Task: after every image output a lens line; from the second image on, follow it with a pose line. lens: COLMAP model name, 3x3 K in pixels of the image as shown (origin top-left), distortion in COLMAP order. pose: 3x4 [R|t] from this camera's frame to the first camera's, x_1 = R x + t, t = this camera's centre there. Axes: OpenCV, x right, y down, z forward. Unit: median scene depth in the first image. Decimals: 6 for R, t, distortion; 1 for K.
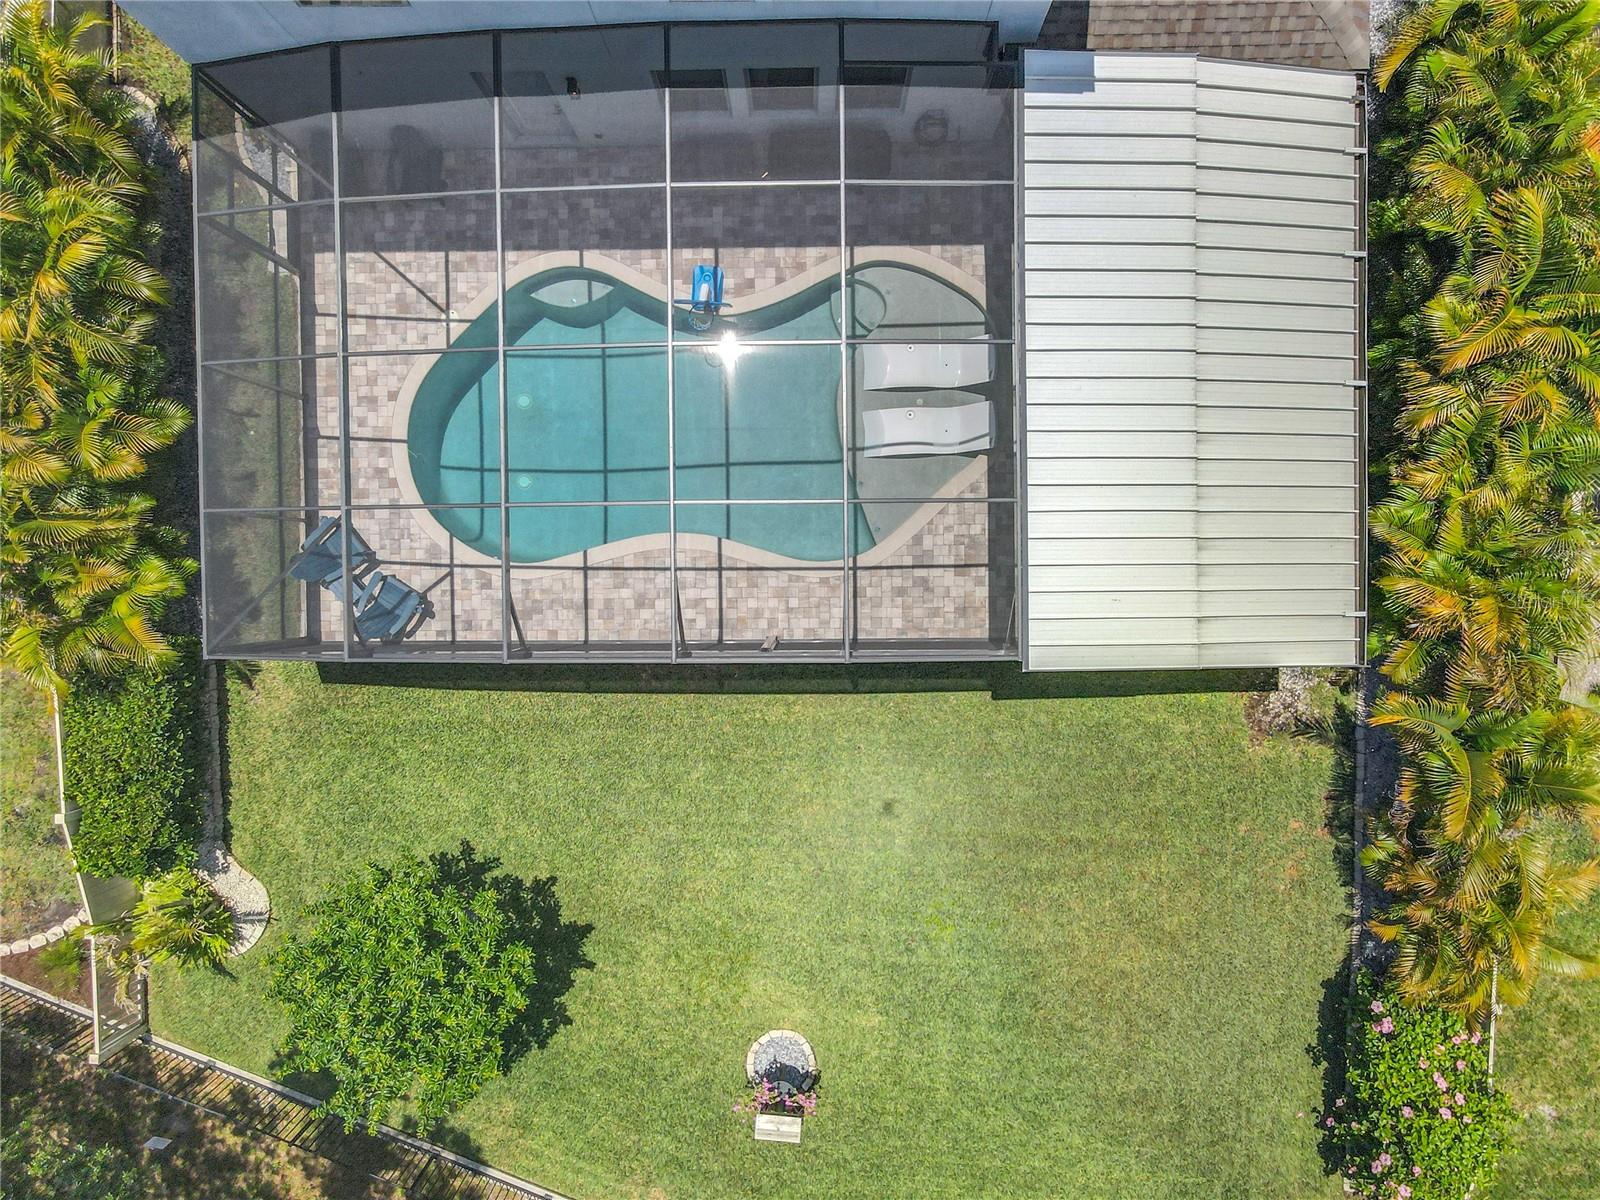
lens RADIAL K [[1188.9, 0, 800.0], [0, 1188.9, 600.0], [0, 0, 1]] dist [0.011960, 0.008422]
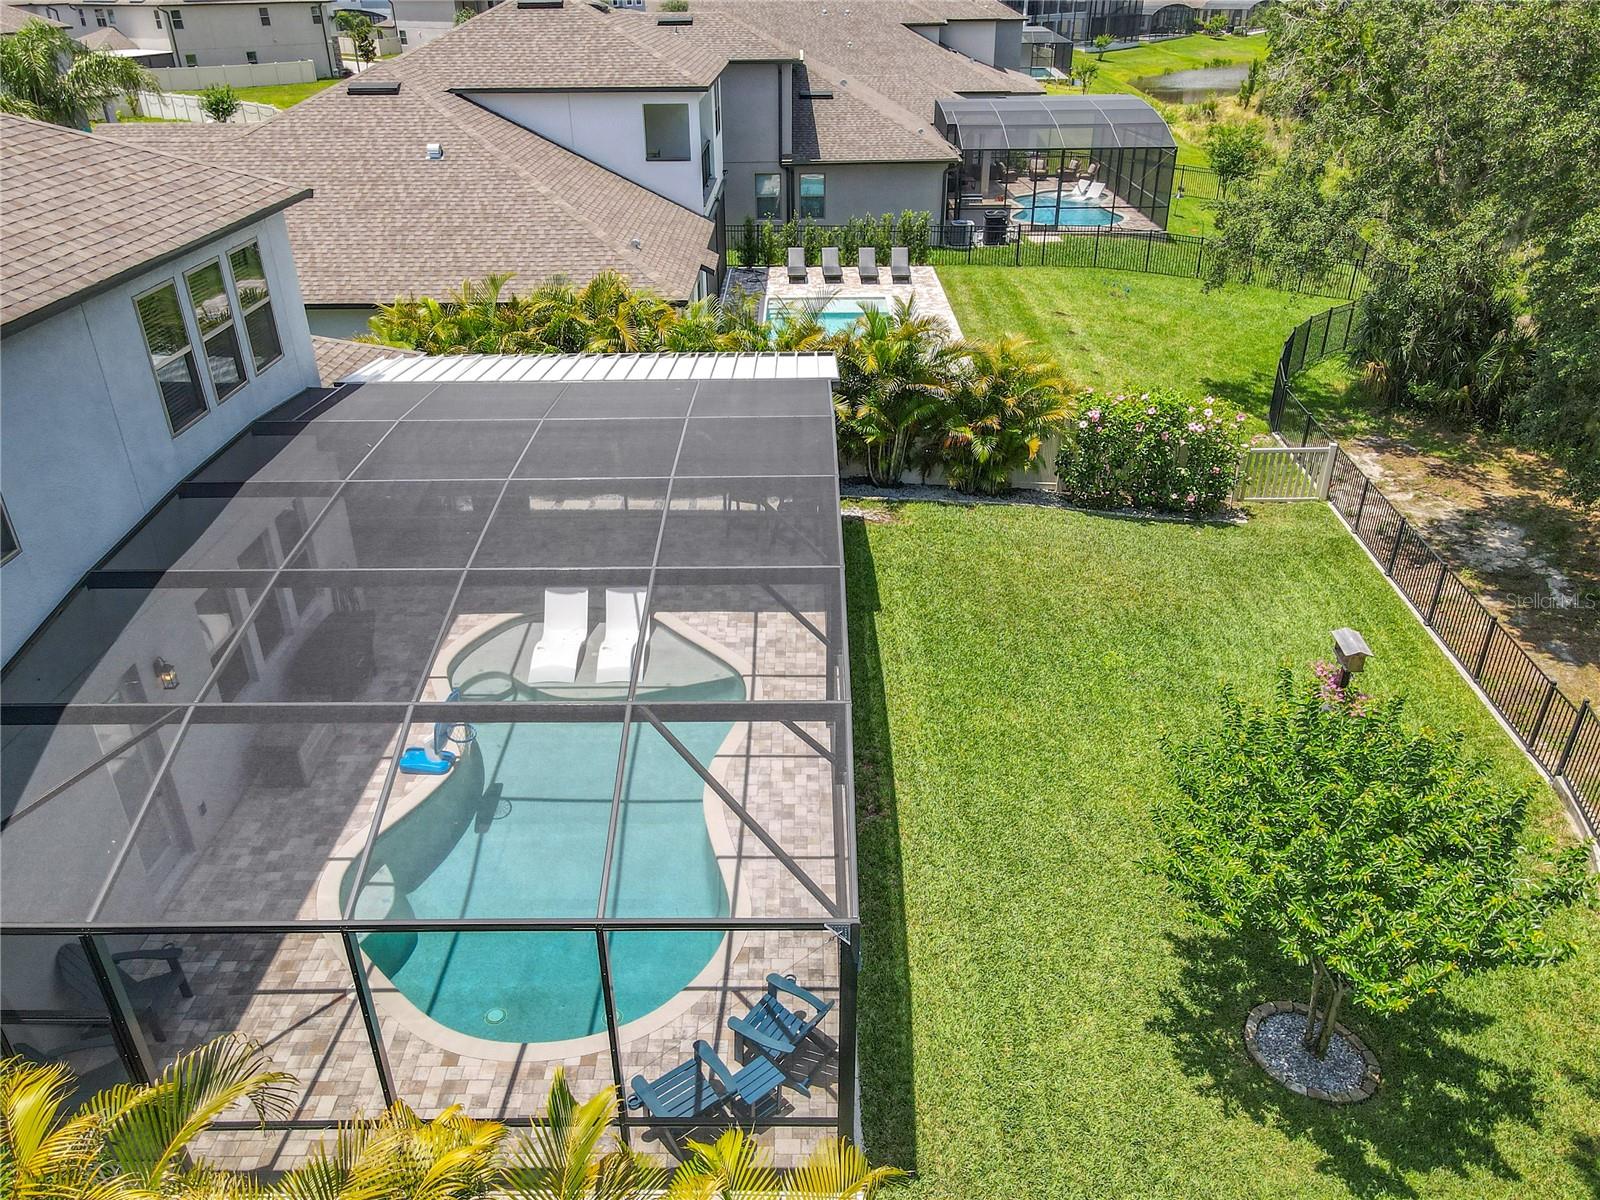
lens RADIAL K [[1188.9, 0, 800.0], [0, 1188.9, 600.0], [0, 0, 1]] dist [0.011960, 0.008422]
pose [[0.006257, -0.456187, 0.889862, -0.759810], [0.999687, -0.018691, -0.016612, 0.027379], [0.024211, 0.889688, 0.455927, 0.484142]]
